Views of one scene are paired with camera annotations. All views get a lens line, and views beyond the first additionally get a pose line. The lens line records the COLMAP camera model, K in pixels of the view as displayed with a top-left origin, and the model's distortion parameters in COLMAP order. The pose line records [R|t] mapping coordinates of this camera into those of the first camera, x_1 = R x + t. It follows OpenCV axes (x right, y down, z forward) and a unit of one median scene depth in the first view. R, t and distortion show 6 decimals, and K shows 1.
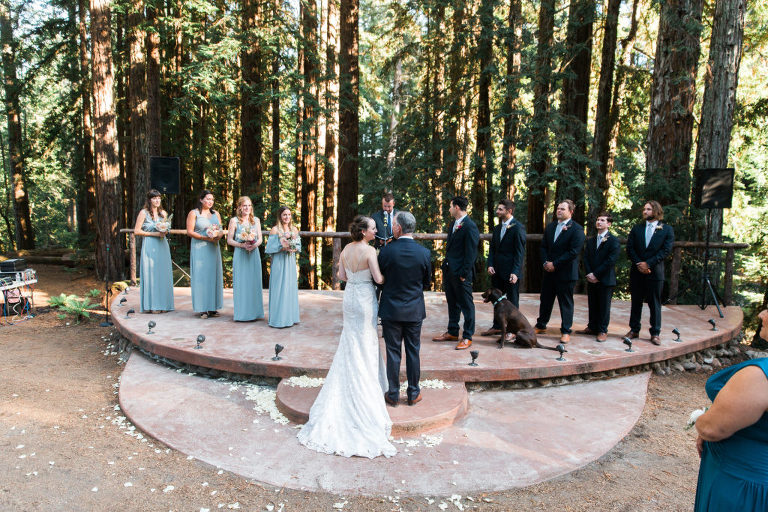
lens RADIAL K [[523.6, 0, 382.6], [0, 523.6, 250.8], [0, 0, 1]] dist [0.021845, 0.003411]
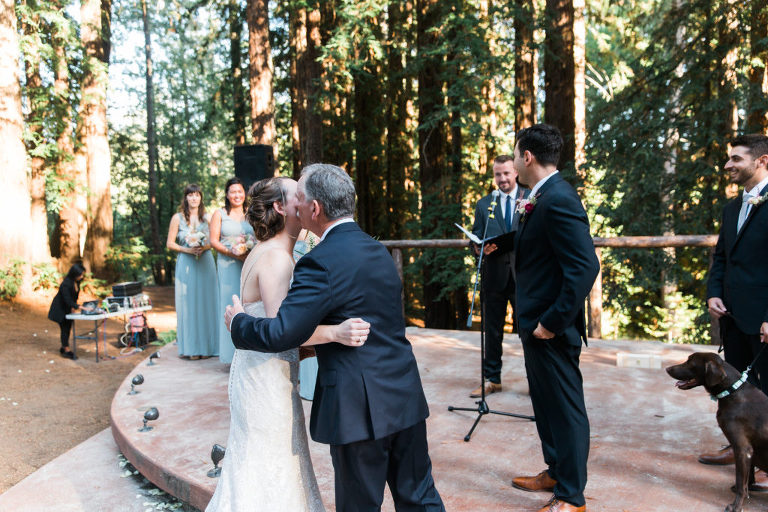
lens RADIAL K [[605.7, 0, 381.6], [0, 605.7, 255.8], [0, 0, 1]] dist [0.023504, -0.005320]
pose [[0.891286, -0.019047, -0.453042, 0.129767], [0.007271, 0.999589, -0.027721, 0.003001], [0.453384, 0.021413, 0.891058, 0.294429]]
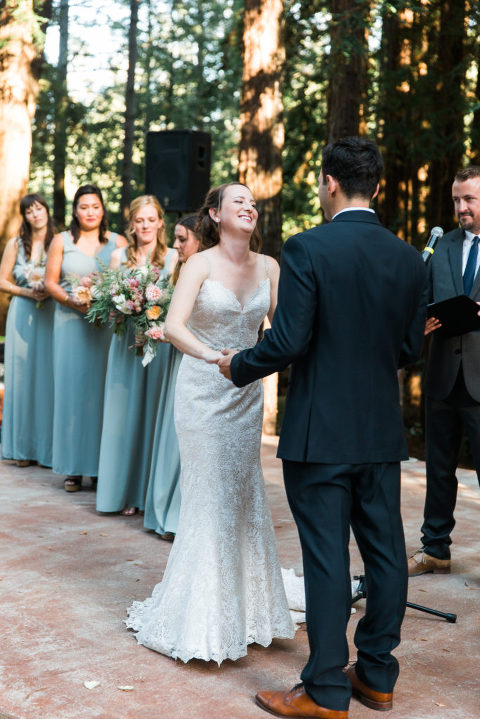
lens RADIAL K [[1105.2, 0, 244.1], [0, 1105.2, 359.9], [0, 0, 1]] dist [0.016777, 0.000000]
pose [[0.729845, 0.066618, -0.680359, 0.272817], [-0.079241, 0.996776, 0.012595, 0.000589], [0.679004, 0.044720, 0.732771, 0.327006]]
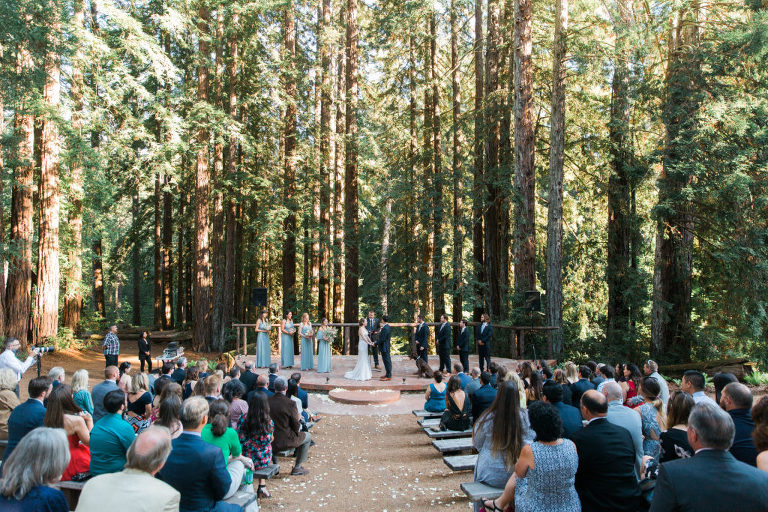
lens RADIAL K [[523.6, 0, 379.7], [0, 523.6, 257.0], [0, 0, 1]] dist [0.021845, 0.003411]
pose [[0.999799, -0.018542, -0.007592, 0.045455], [0.017630, 0.994169, -0.106383, -0.067737], [0.009520, 0.106228, 0.994296, -0.855199]]
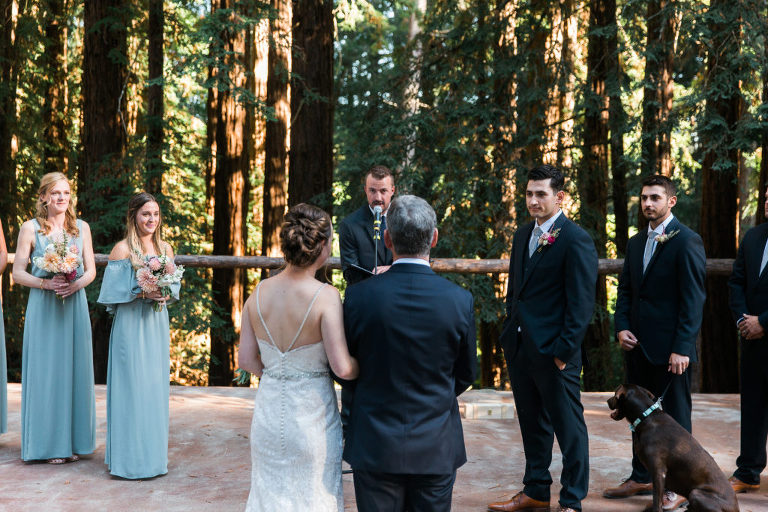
lens RADIAL K [[1084.1, 0, 386.5], [0, 1084.1, 257.4], [0, 0, 1]] dist [-0.023271, 0.000000]
pose [[0.999959, -0.003025, -0.008477, 0.012856], [0.002678, 0.999174, -0.040557, 0.002438], [0.008592, 0.040532, 0.999141, 0.074260]]
